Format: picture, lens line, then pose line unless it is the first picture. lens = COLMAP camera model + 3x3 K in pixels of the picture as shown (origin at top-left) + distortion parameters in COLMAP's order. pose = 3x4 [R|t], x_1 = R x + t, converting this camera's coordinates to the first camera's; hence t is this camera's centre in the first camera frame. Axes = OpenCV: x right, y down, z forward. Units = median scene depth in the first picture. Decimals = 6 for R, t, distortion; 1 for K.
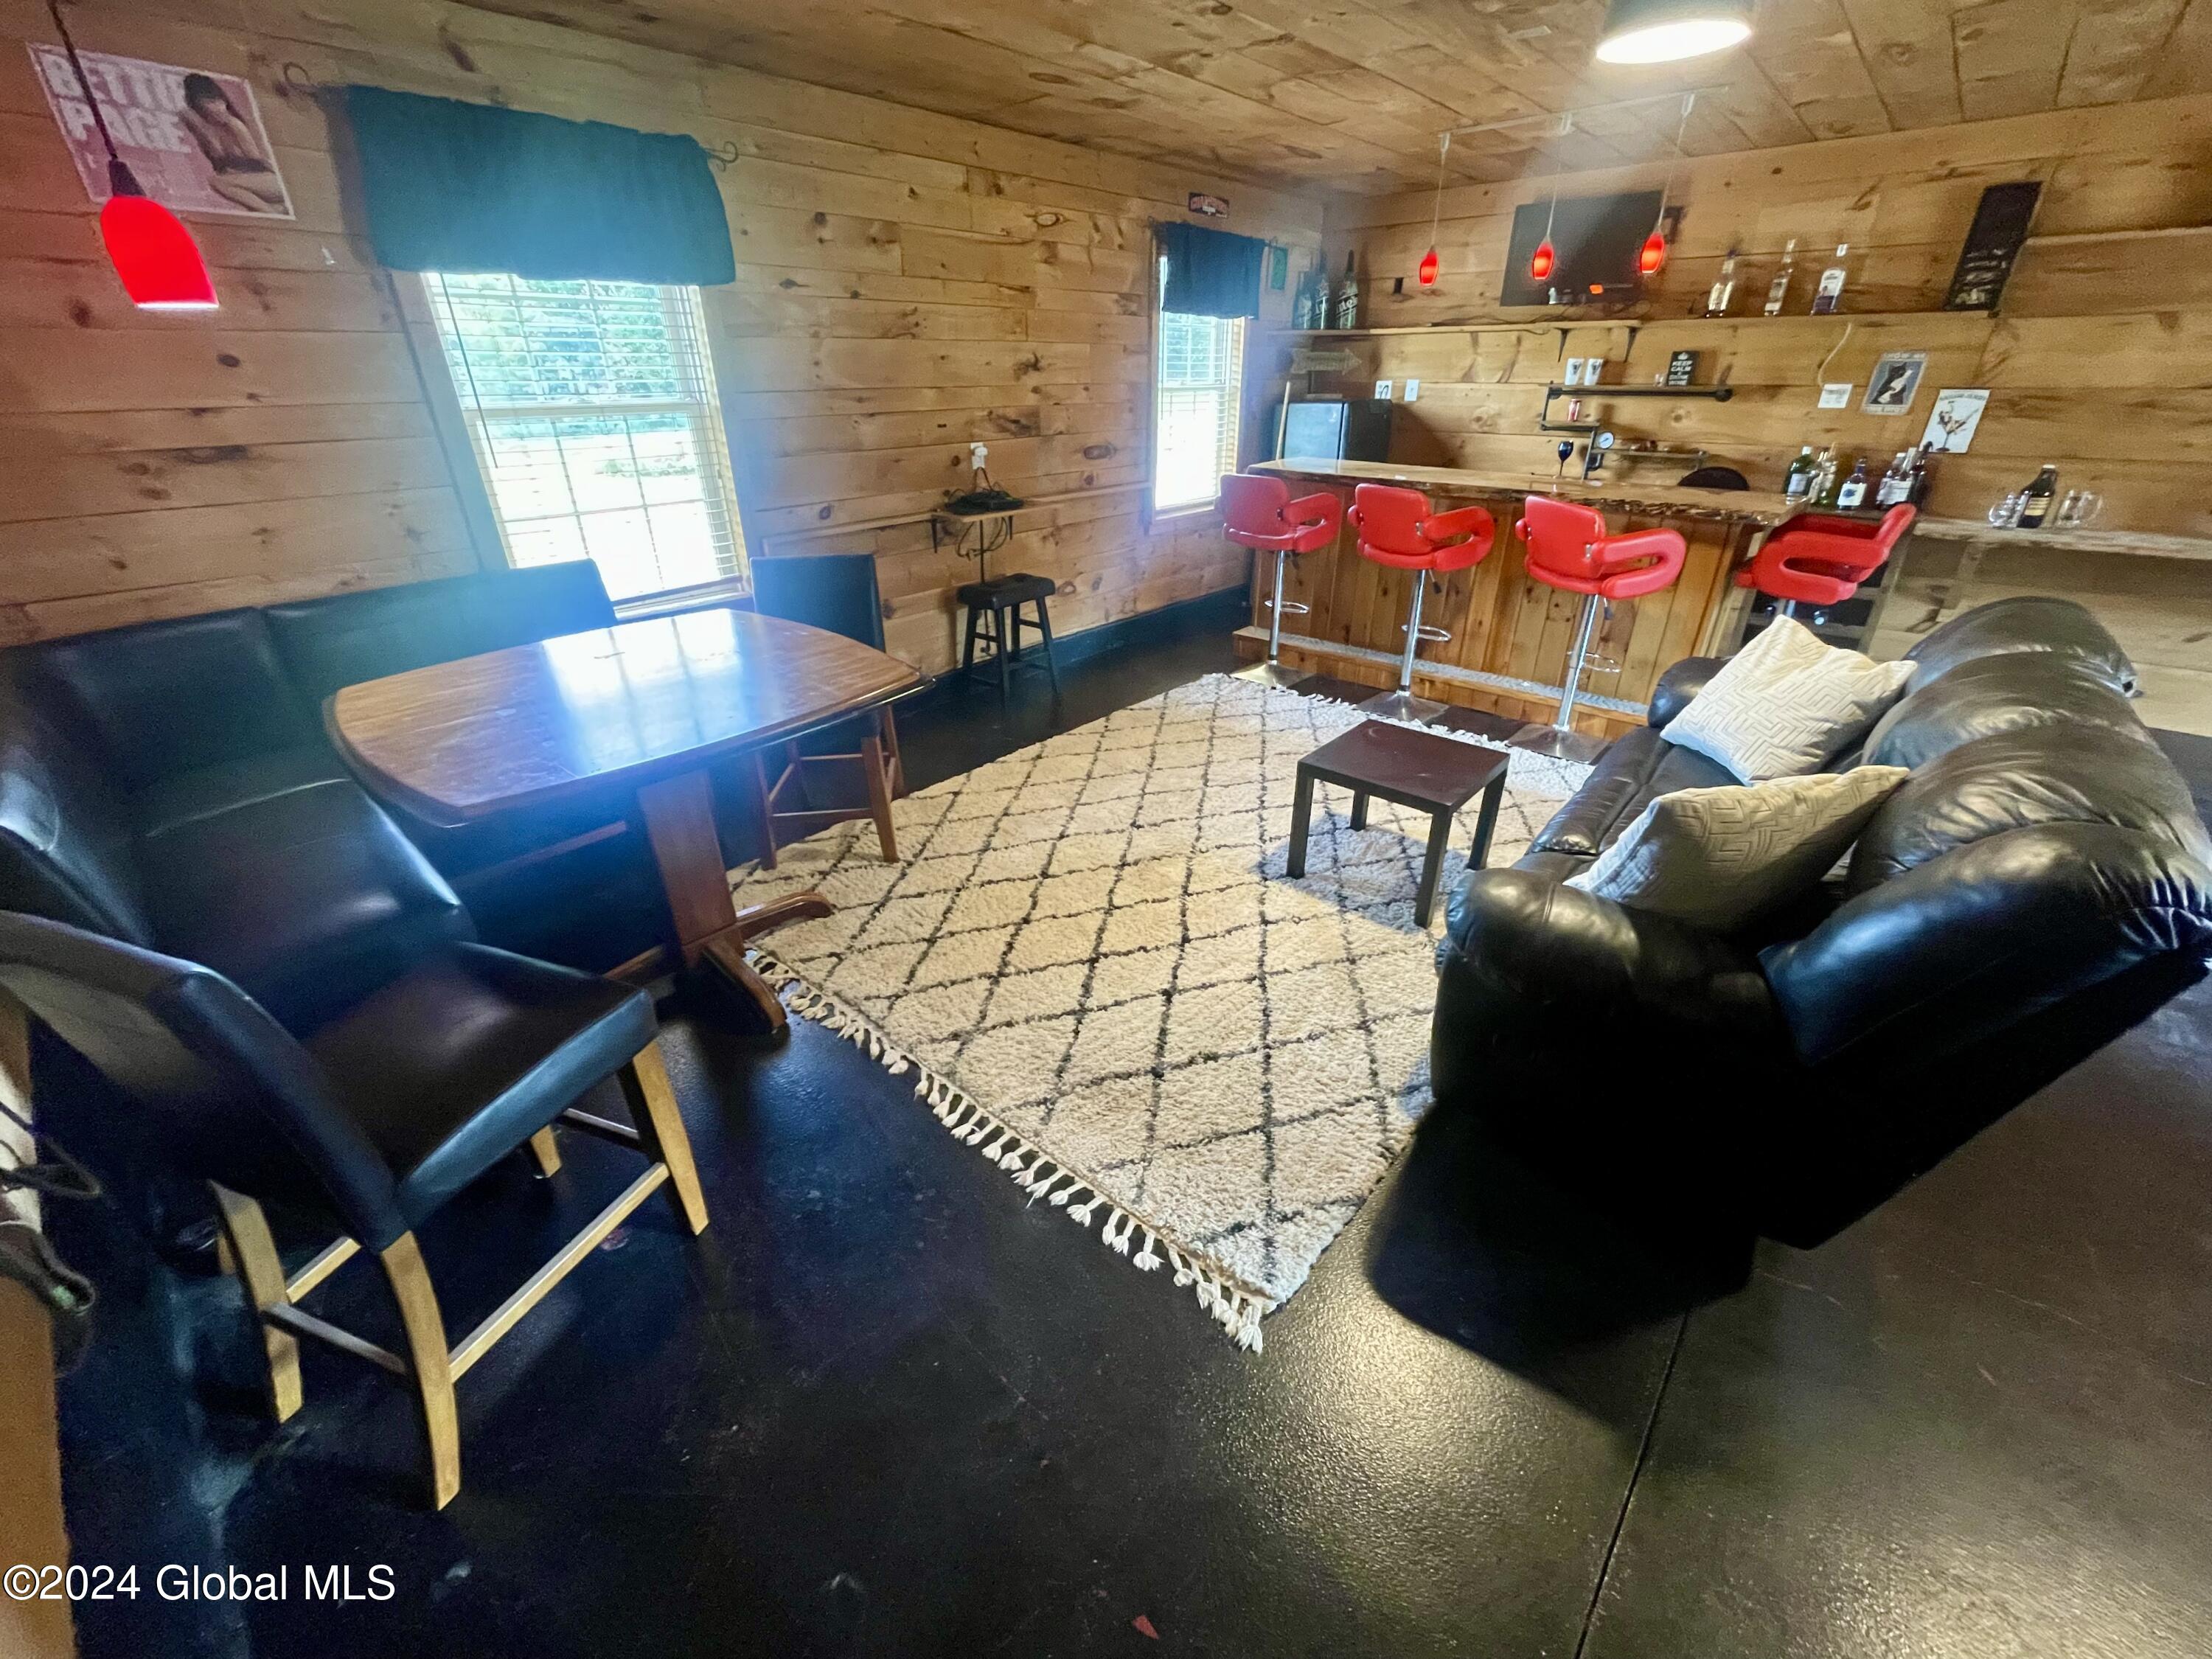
lens RADIAL K [[895.3, 0, 1107.4], [0, 895.3, 826.6], [0, 0, 1]] dist [-0.003123, 0.000369]
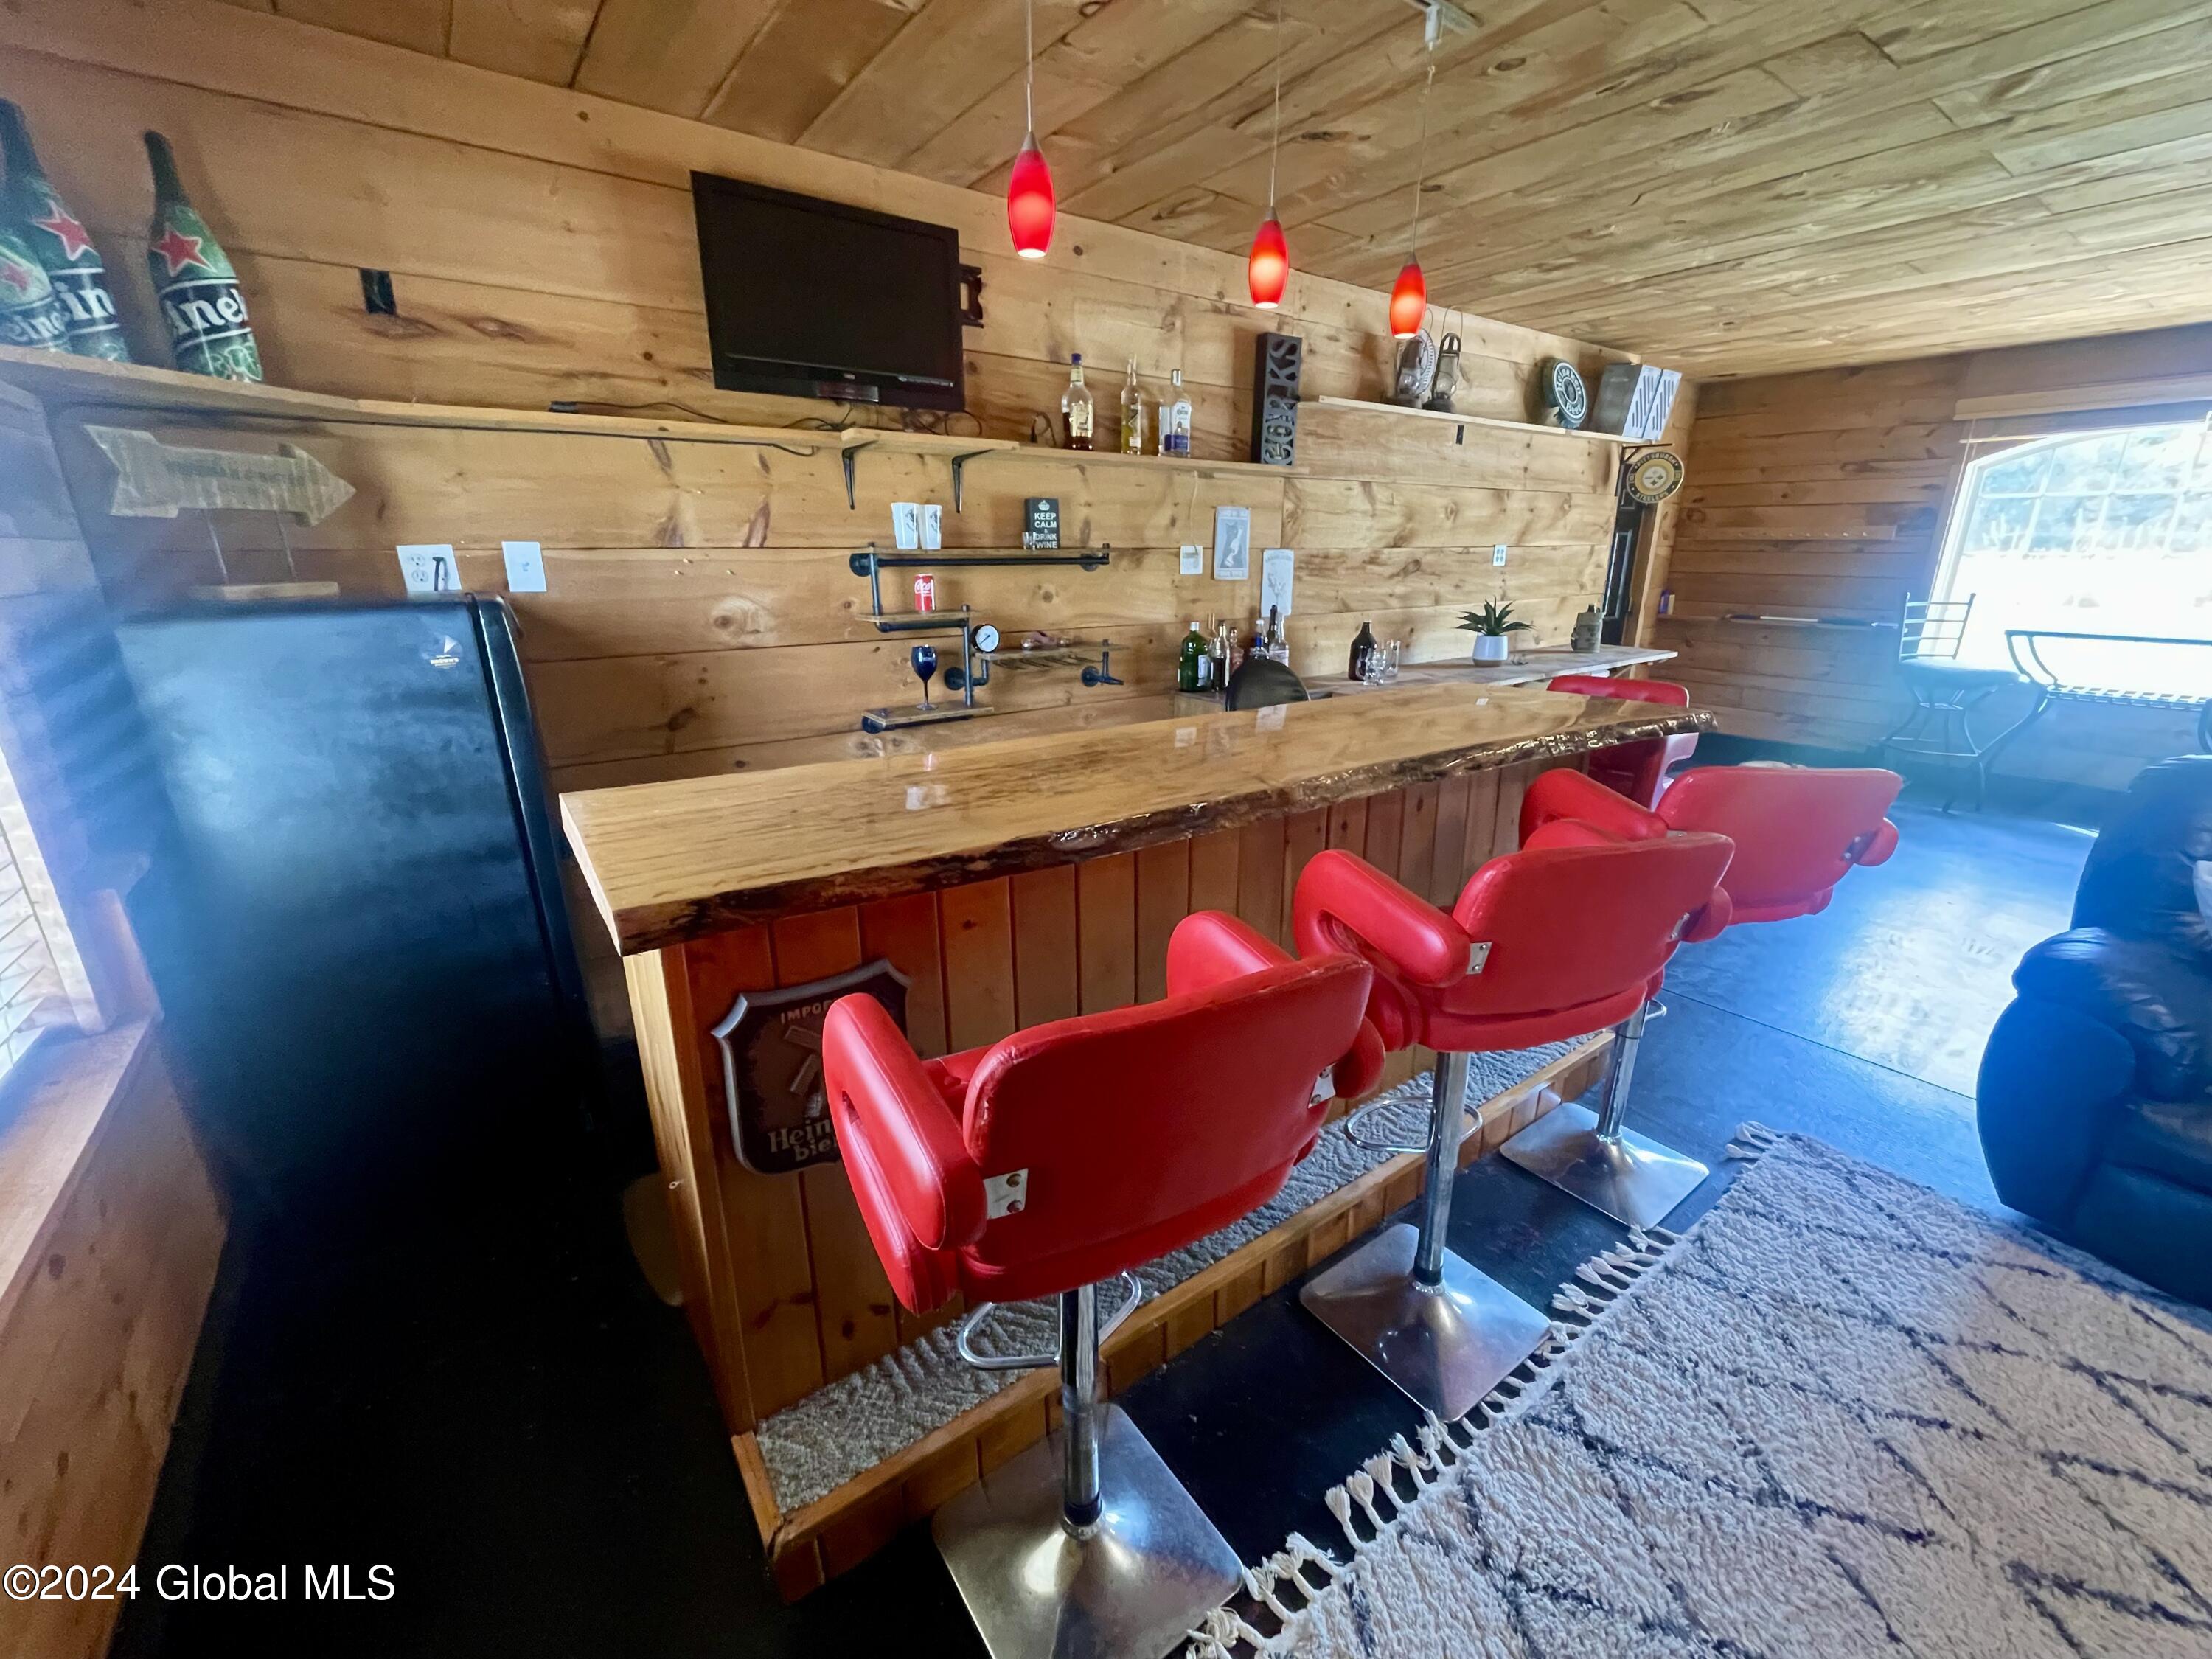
lens RADIAL K [[895.3, 0, 1106.9], [0, 895.3, 826.2], [0, 0, 1]] dist [-0.003123, 0.000369]
pose [[0.212944, -0.286899, 0.933994, -0.003815], [0.444925, 0.879530, 0.168729, -0.488953], [-0.869883, 0.379627, 0.314938, 1.001653]]
